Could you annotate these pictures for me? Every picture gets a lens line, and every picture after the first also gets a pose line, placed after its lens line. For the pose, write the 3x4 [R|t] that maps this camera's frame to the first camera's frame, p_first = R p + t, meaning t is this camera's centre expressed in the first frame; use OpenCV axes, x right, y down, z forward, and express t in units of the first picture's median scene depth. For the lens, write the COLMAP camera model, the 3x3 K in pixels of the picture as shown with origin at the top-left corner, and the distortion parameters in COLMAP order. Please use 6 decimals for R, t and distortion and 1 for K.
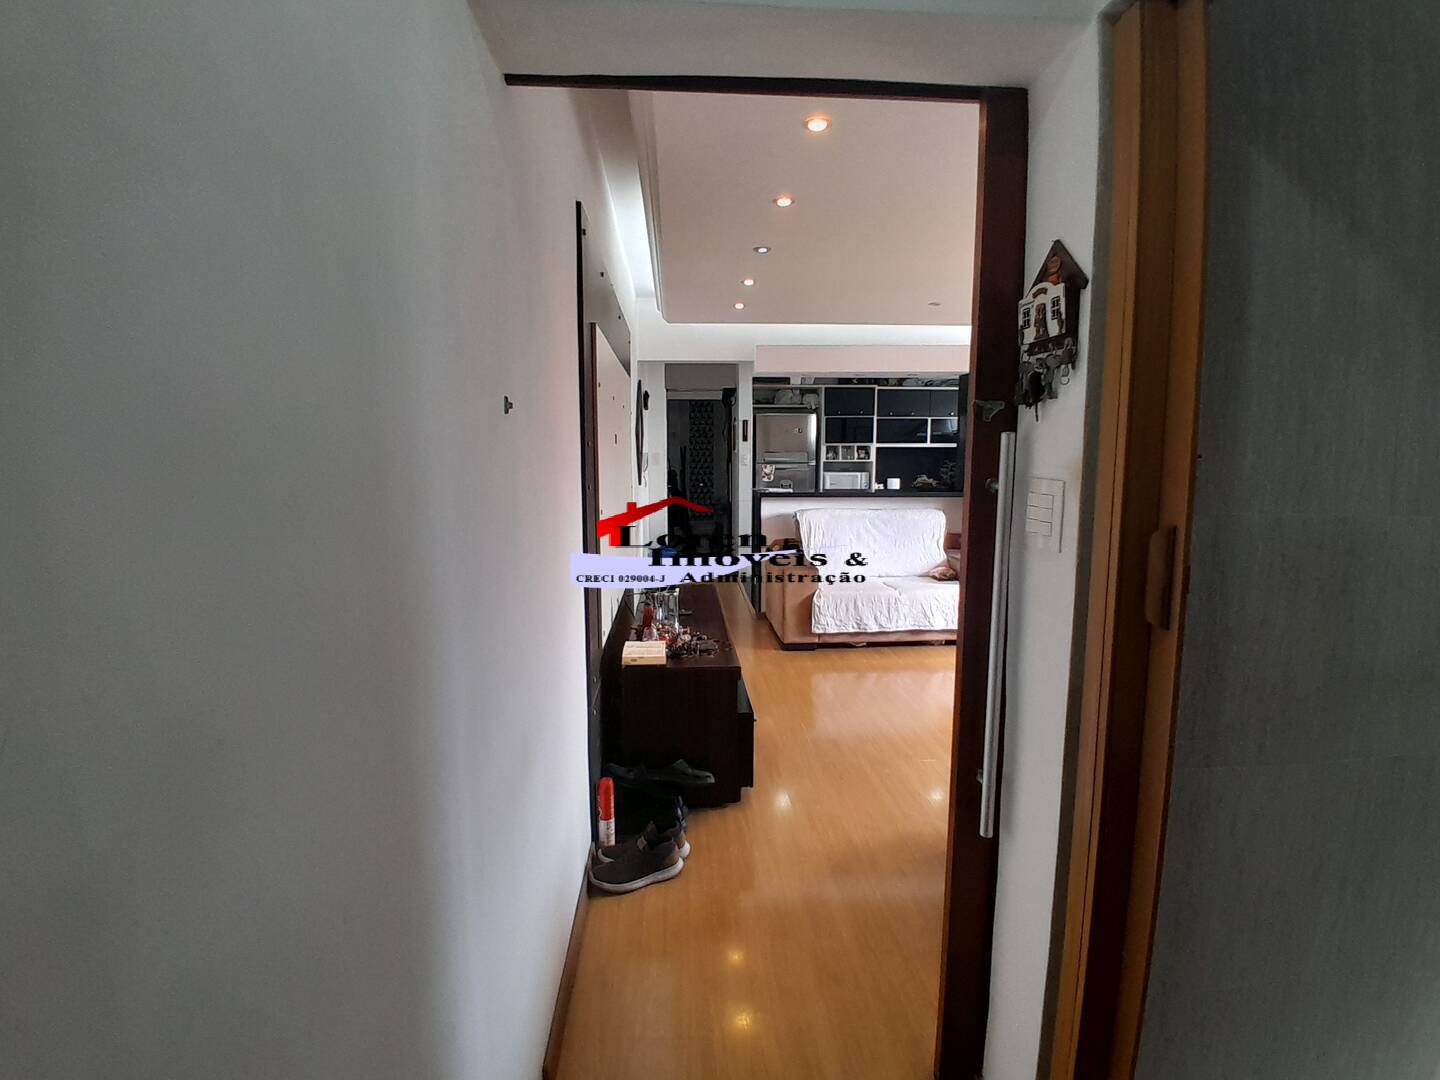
lens RADIAL K [[737.6, 0, 719.0], [0, 737.6, 542.2], [0, 0, 1]] dist [-0.028044, -0.000815]
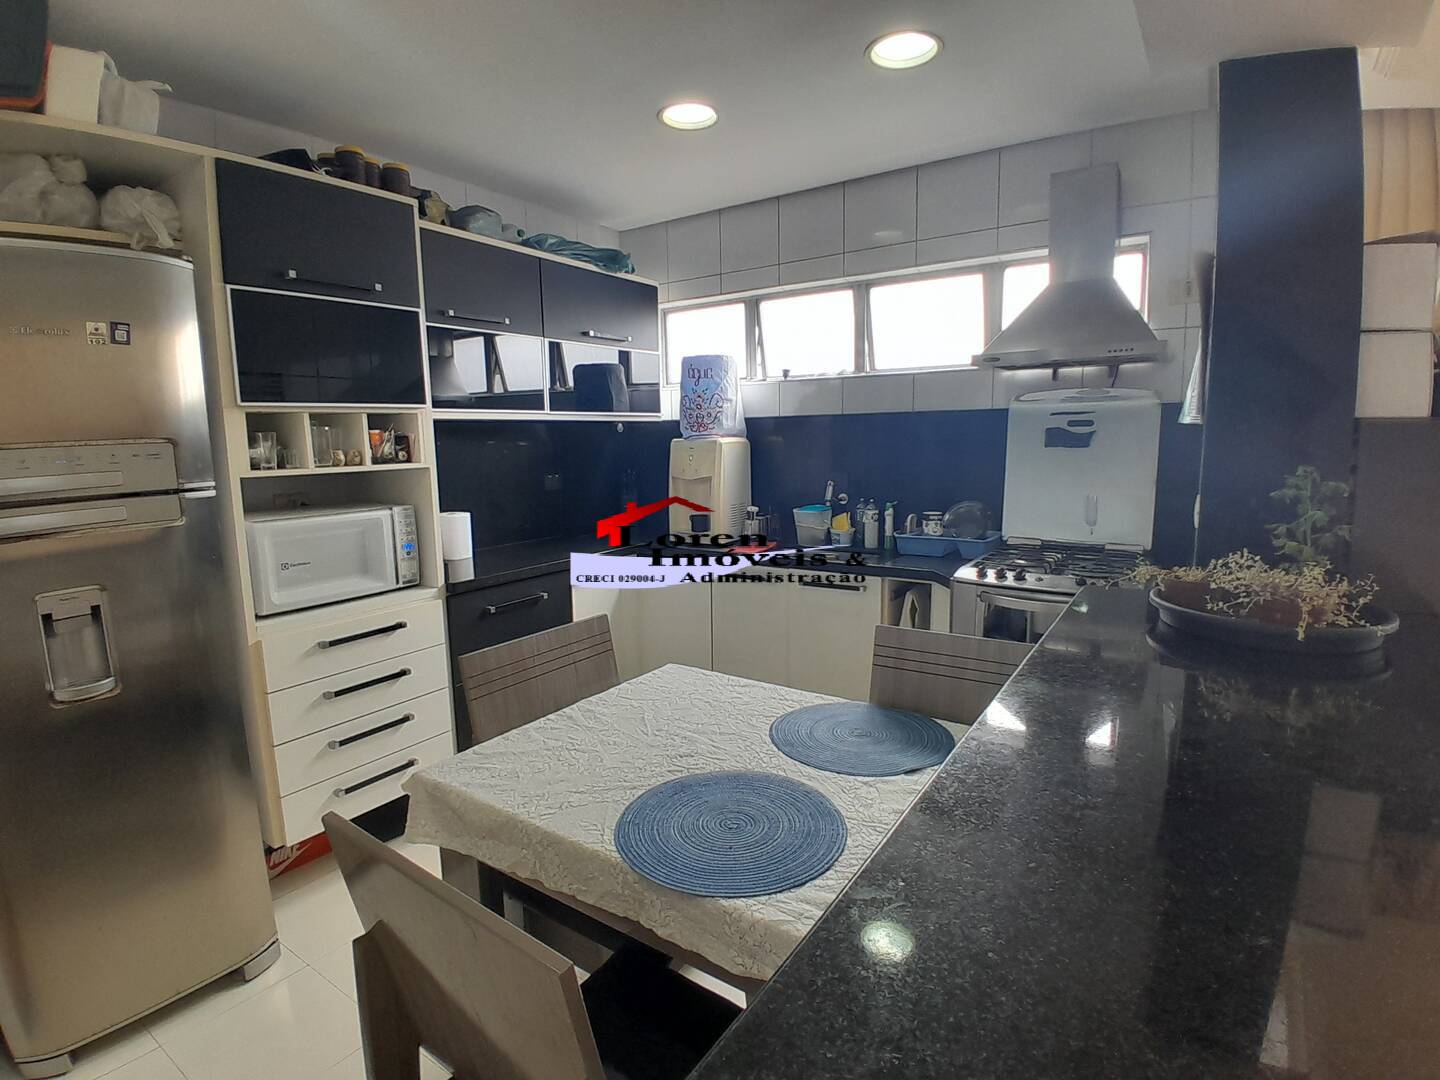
lens RADIAL K [[737.6, 0, 713.8], [0, 737.6, 541.1], [0, 0, 1]] dist [-0.028044, -0.000815]
pose [[0.629048, -0.117909, 0.768372, 0.052495], [0.111379, 0.991902, 0.061026, -0.085780], [-0.769346, 0.047192, 0.637087, 0.726287]]
